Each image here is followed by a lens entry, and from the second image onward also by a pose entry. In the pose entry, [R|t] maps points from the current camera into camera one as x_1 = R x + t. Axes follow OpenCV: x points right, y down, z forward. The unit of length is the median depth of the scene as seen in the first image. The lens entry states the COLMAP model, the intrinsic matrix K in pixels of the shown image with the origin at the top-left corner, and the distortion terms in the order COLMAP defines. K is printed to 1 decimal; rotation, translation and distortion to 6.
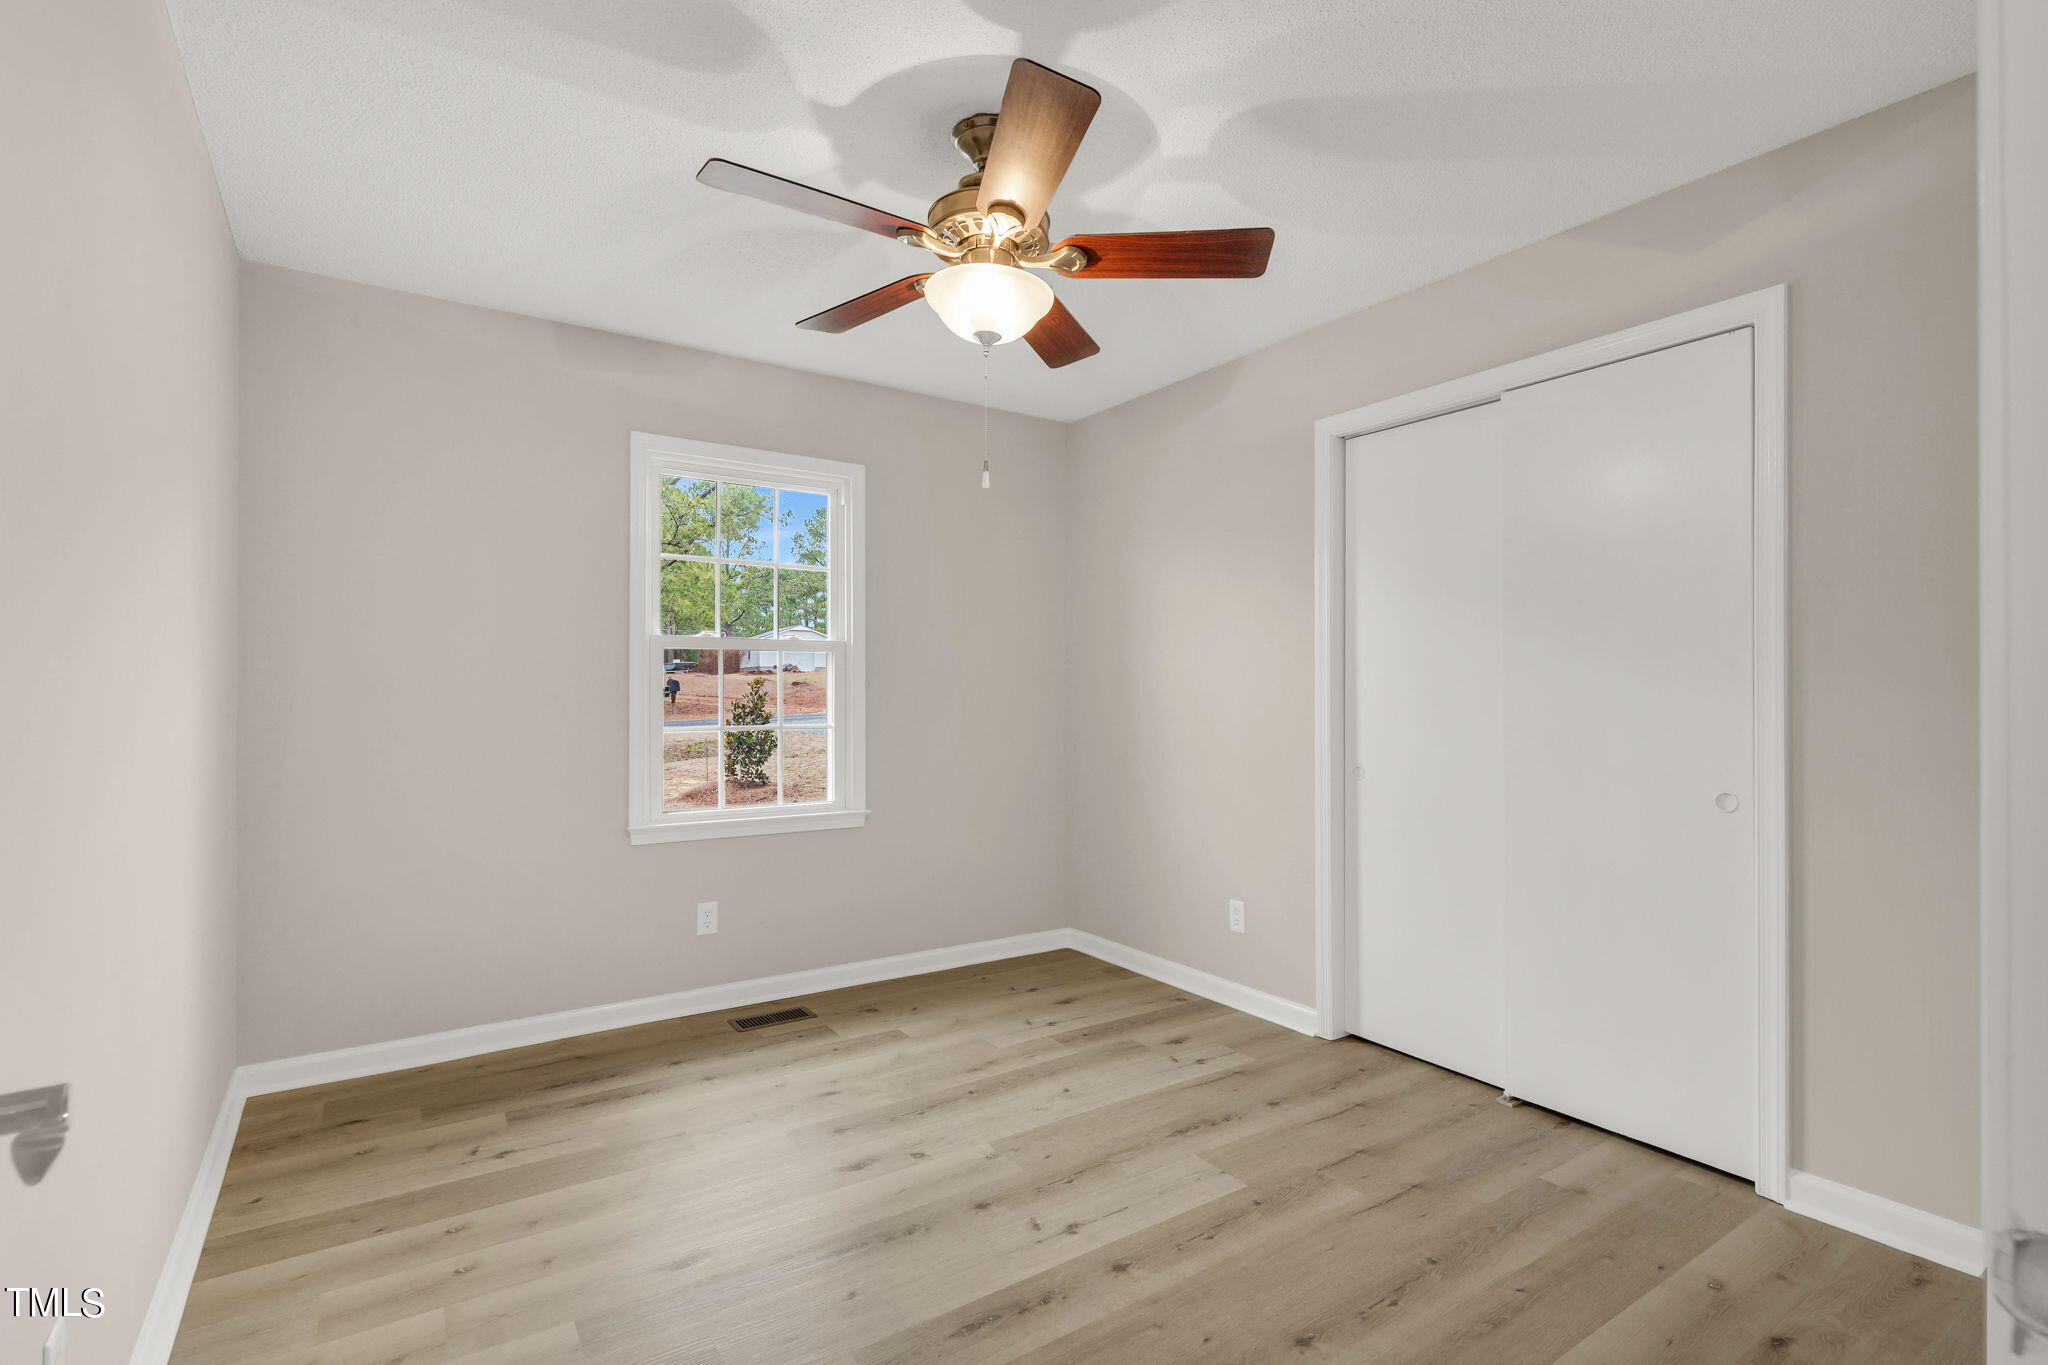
lens RADIAL K [[957.5, 0, 1017.6], [0, 957.5, 684.0], [0, 0, 1]] dist [0.008654, -0.005290]
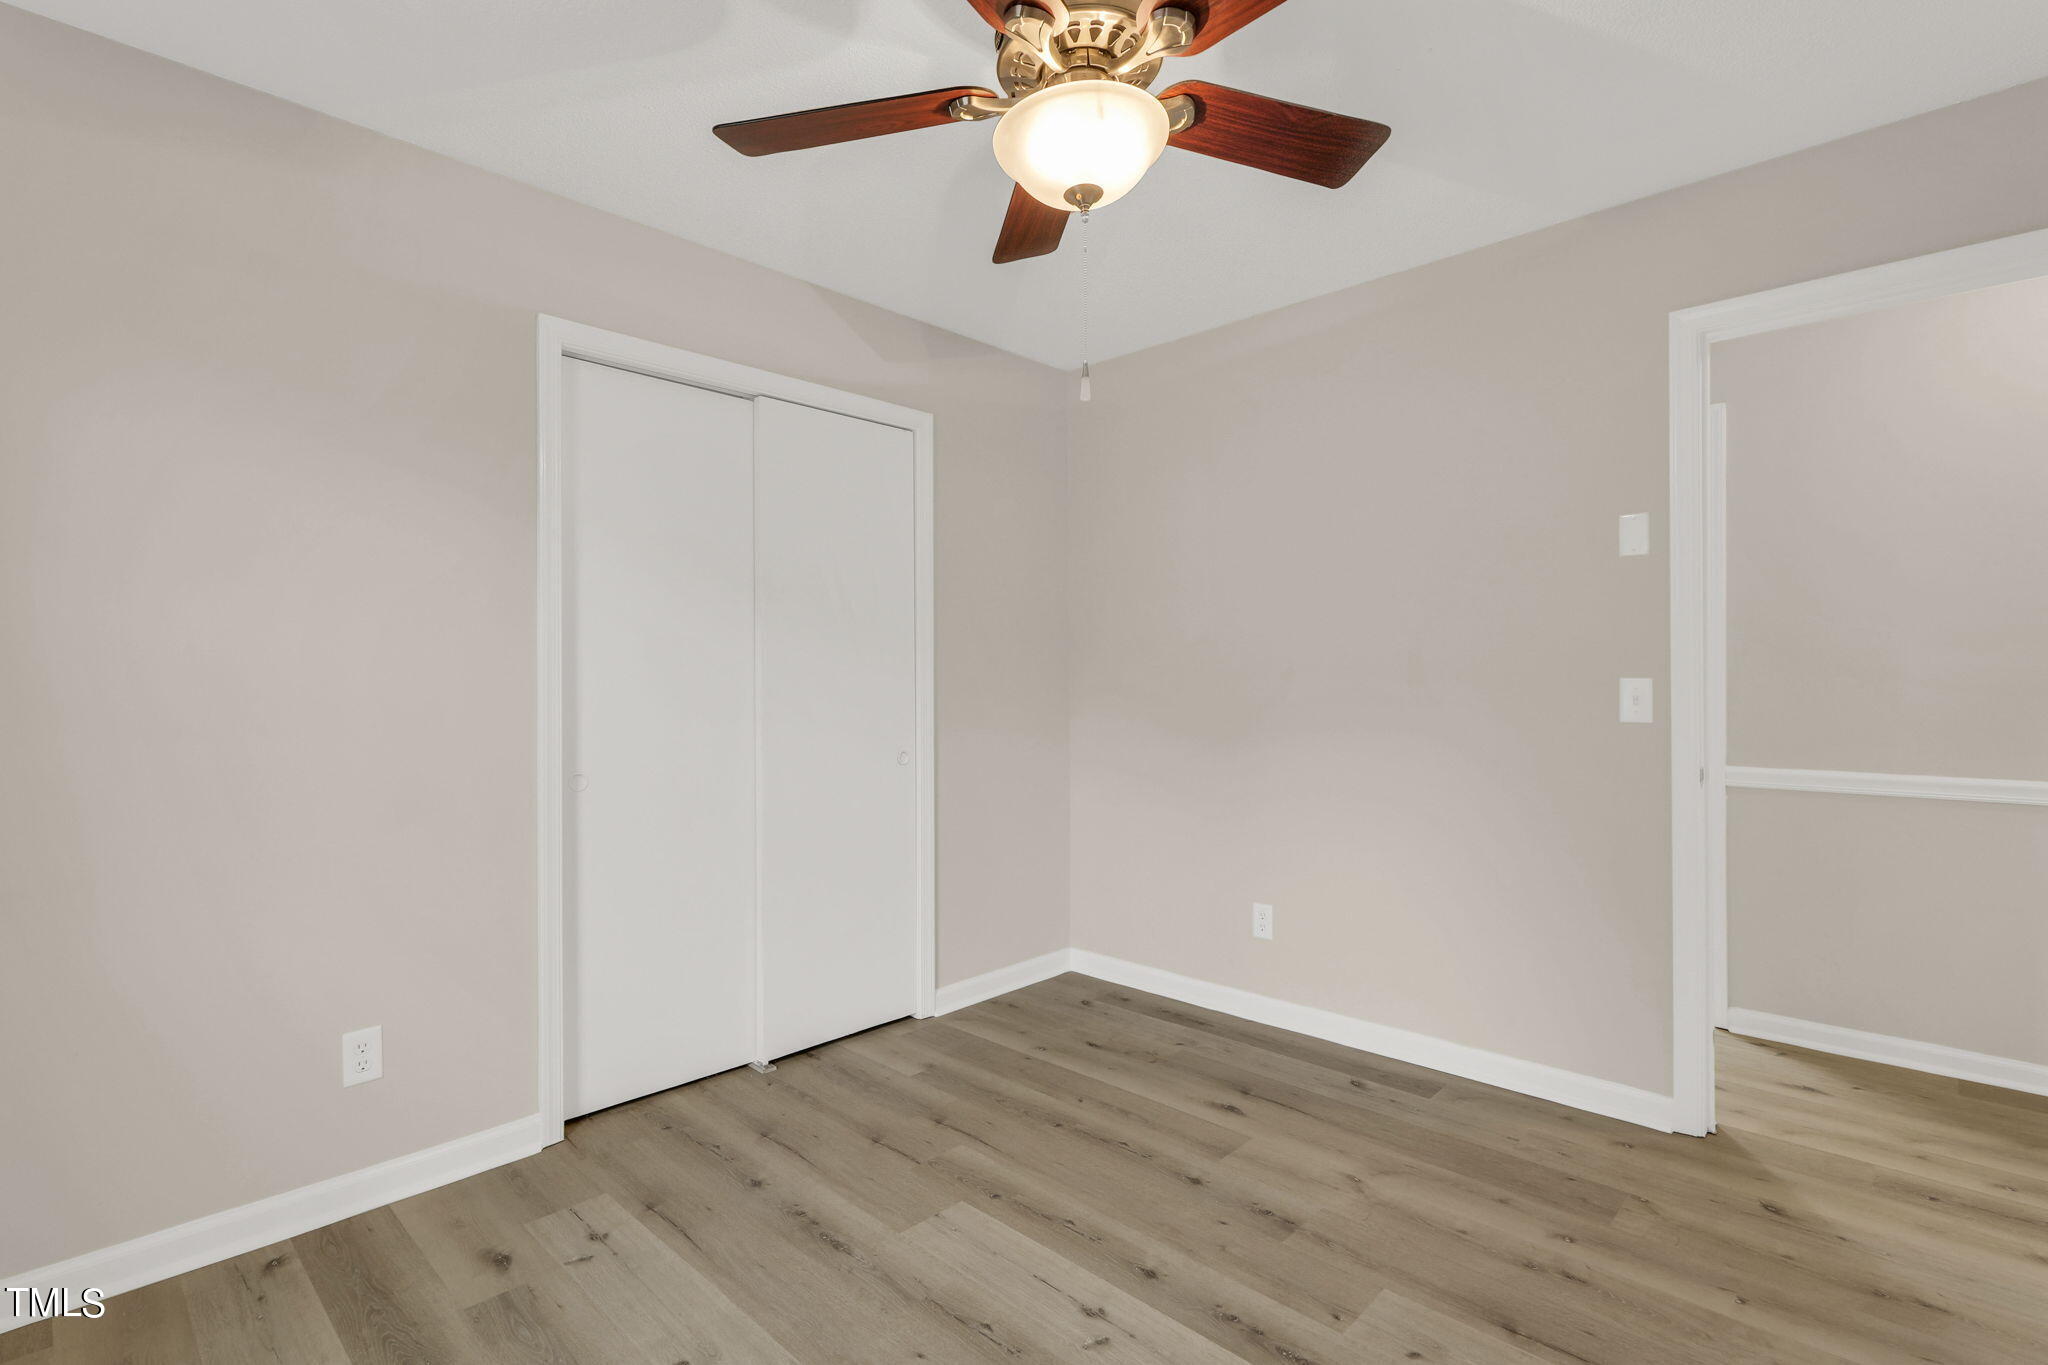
lens RADIAL K [[957.5, 0, 1017.6], [0, 957.5, 684.0], [0, 0, 1]] dist [0.008654, -0.005290]
pose [[-0.211081, -0.003625, 0.977462, -0.623080], [-0.008323, 0.999964, 0.001911, 0.006696], [-0.977433, -0.007732, -0.211104, 1.024968]]
